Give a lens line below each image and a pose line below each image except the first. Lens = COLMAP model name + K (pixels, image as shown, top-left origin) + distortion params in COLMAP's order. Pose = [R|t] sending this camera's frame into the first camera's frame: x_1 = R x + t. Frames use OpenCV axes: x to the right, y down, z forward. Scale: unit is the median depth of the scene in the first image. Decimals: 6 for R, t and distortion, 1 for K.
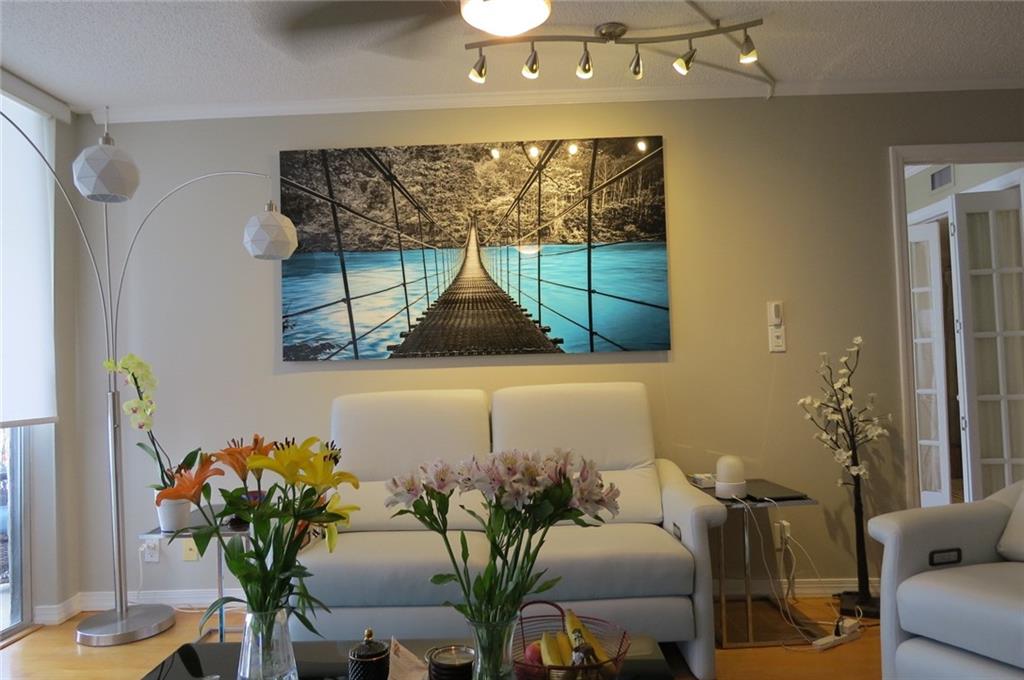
lens RADIAL K [[737.8, 0, 512.9], [0, 737.8, 335.9], [0, 0, 1]] dist [-0.018500, 0.010582]
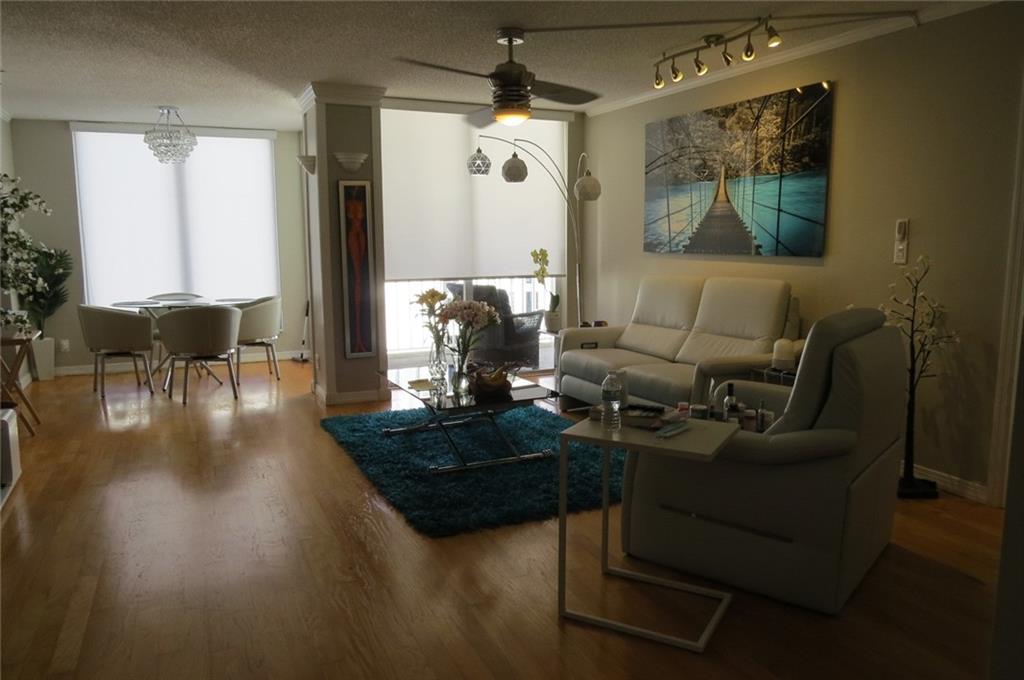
lens RADIAL K [[737.8, 0, 512.9], [0, 737.8, 335.9], [0, 0, 1]] dist [-0.018500, 0.010582]
pose [[0.451173, 0.146996, -0.880247, 1.090396], [0.030510, 0.983224, 0.179831, -0.090491], [0.891915, -0.107992, 0.439119, -0.044974]]
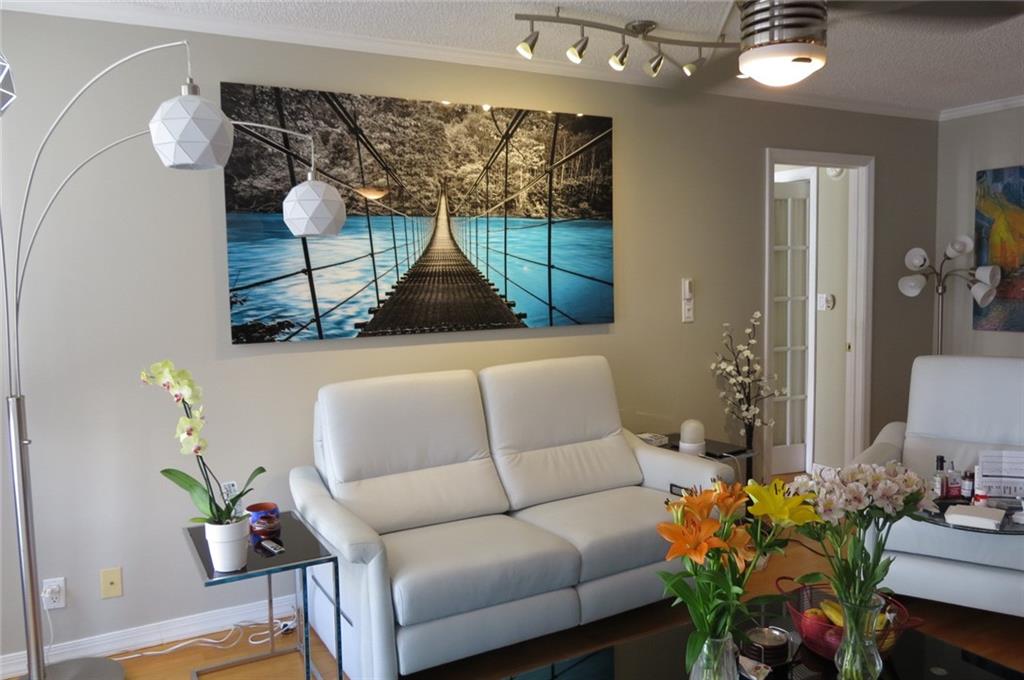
lens RADIAL K [[795.0, 0, 514.5], [0, 795.0, 334.0], [0, 0, 1]] dist [-0.006913, 0.002851]
pose [[0.862833, -0.026227, 0.504808, -0.489469], [-0.029858, 0.994265, 0.102692, -0.078402], [-0.504606, -0.103678, 0.857102, 0.074721]]
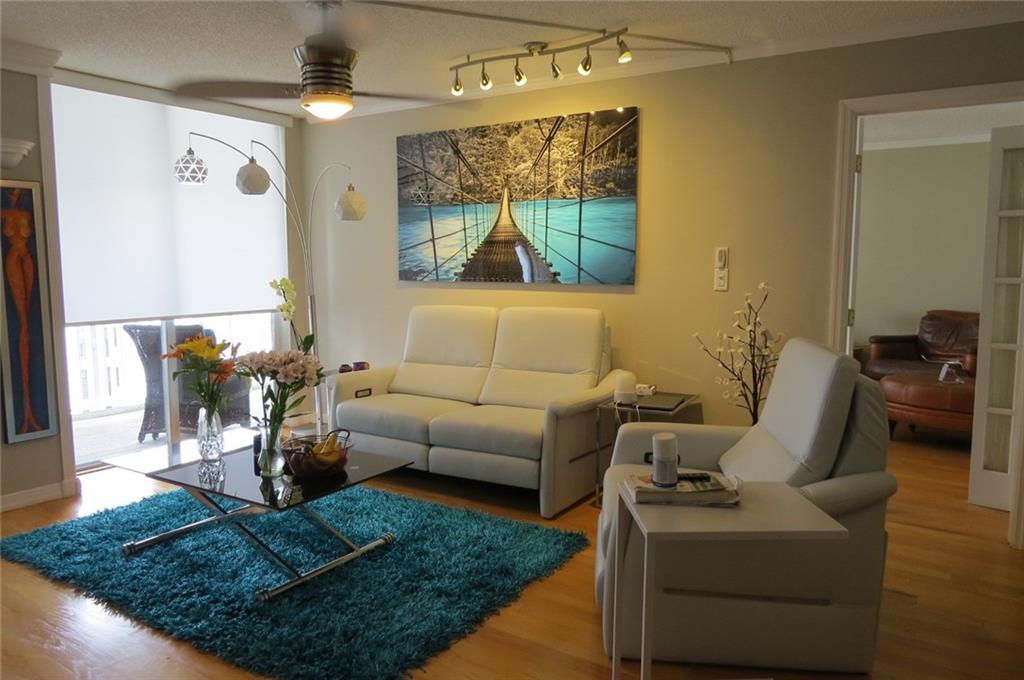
lens RADIAL K [[737.8, 0, 512.9], [0, 737.8, 335.9], [0, 0, 1]] dist [-0.018500, 0.010582]
pose [[0.852161, 0.081714, -0.516860, 0.679634], [-0.001975, 0.988228, 0.152979, -0.084682], [0.523276, -0.129342, 0.842291, -0.167679]]
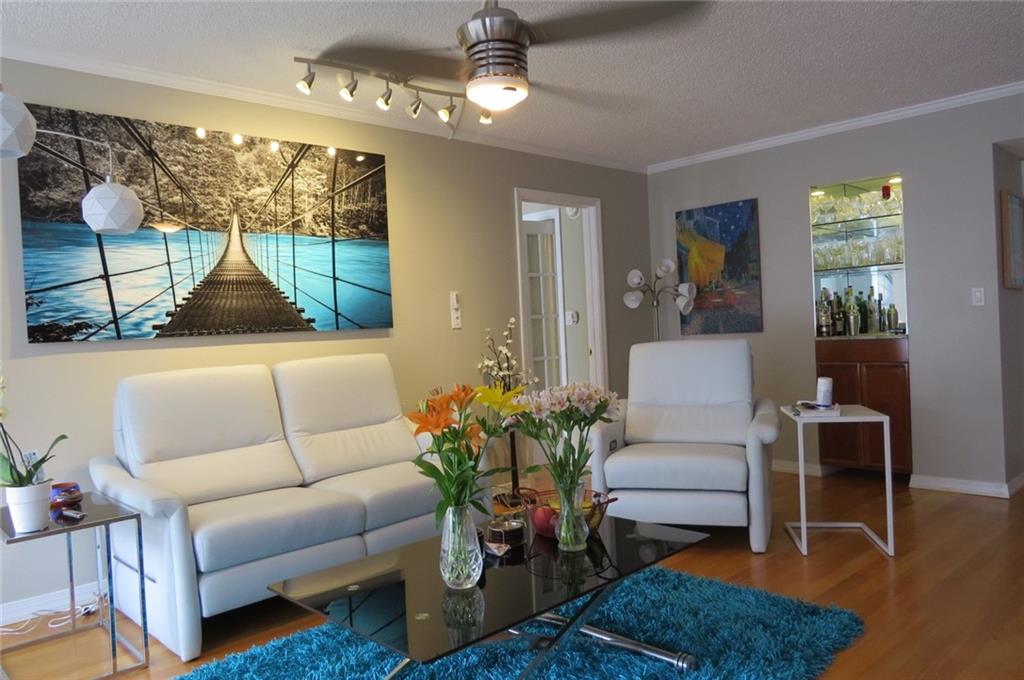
lens RADIAL K [[737.8, 0, 512.9], [0, 737.8, 335.9], [0, 0, 1]] dist [-0.018500, 0.010582]
pose [[0.703126, -0.013144, 0.710943, -0.529185], [-0.004987, 0.999713, 0.023416, 0.002424], [-0.711047, -0.020010, 0.702859, -0.031585]]
